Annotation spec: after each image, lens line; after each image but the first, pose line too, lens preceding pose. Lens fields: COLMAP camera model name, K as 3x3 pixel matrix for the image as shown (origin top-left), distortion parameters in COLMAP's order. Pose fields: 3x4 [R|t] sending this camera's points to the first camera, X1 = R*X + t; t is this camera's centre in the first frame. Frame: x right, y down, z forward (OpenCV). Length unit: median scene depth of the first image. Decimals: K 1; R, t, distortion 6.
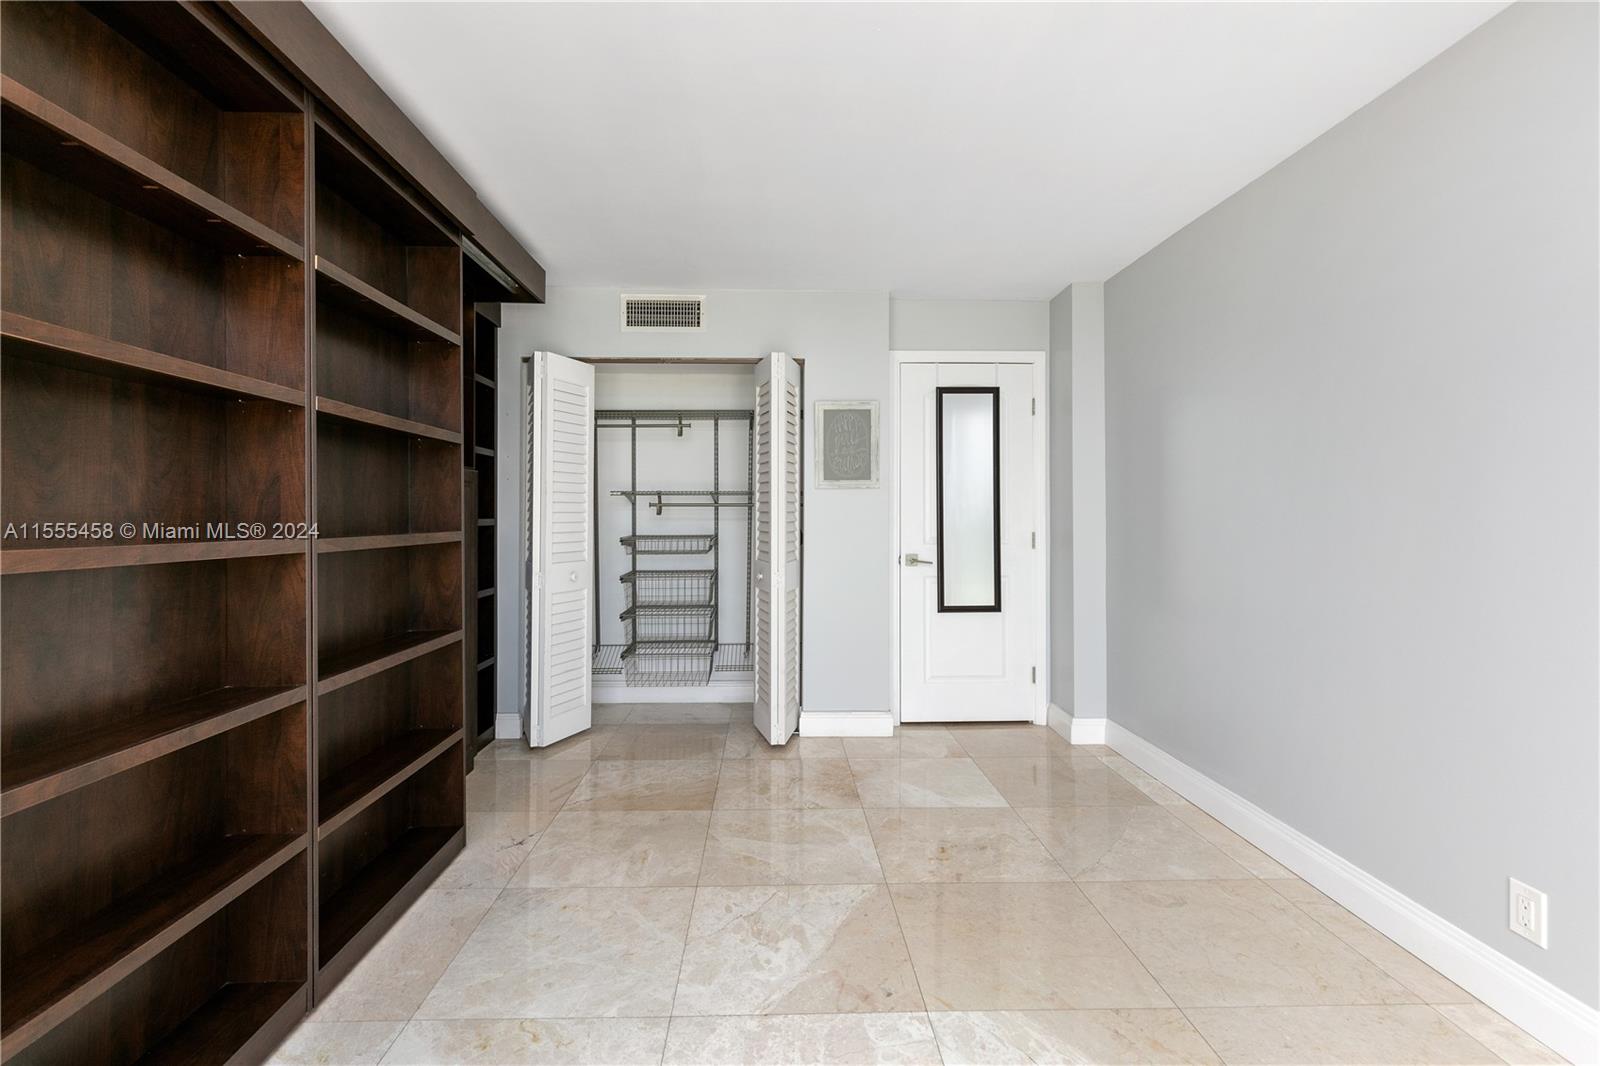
lens RADIAL K [[728.9, 0, 797.5], [0, 728.9, 514.4], [0, 0, 1]] dist [0.003707, 0.000146]
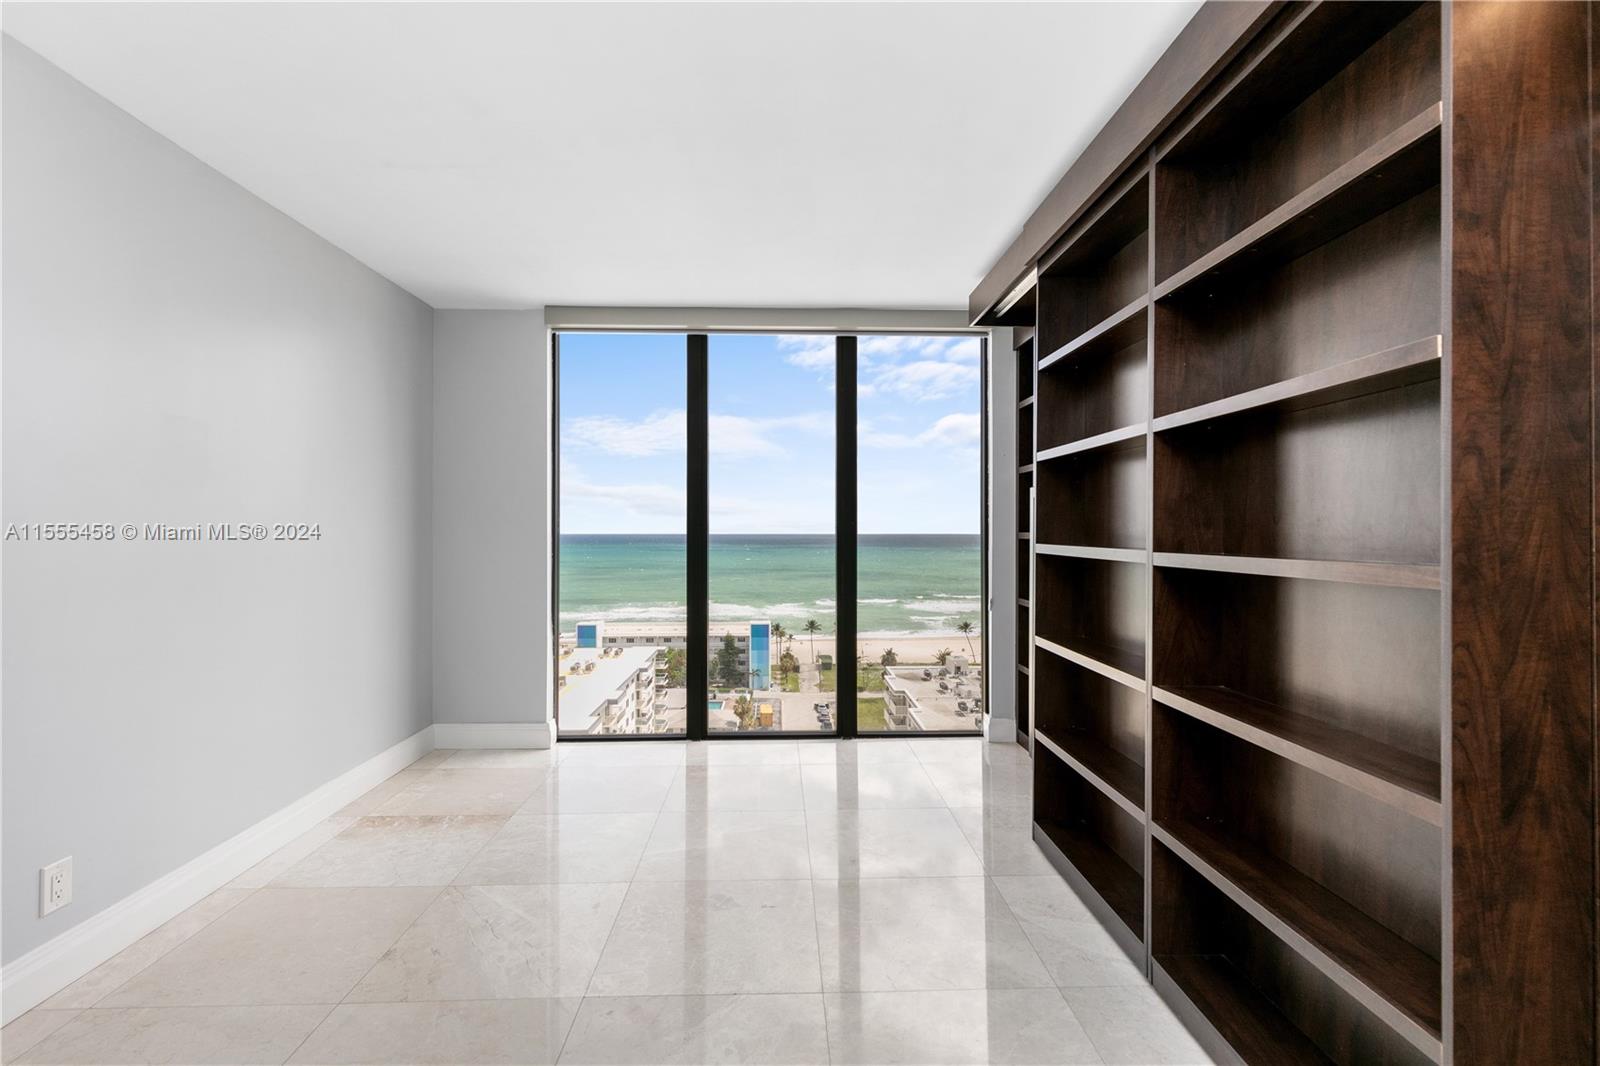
lens RADIAL K [[728.9, 0, 797.5], [0, 728.9, 514.4], [0, 0, 1]] dist [0.003707, 0.000146]
pose [[-0.999942, -0.004463, 0.009777, -0.145075], [-0.004624, 0.999852, -0.016554, -0.011413], [-0.009701, -0.016599, -0.999815, 2.118676]]
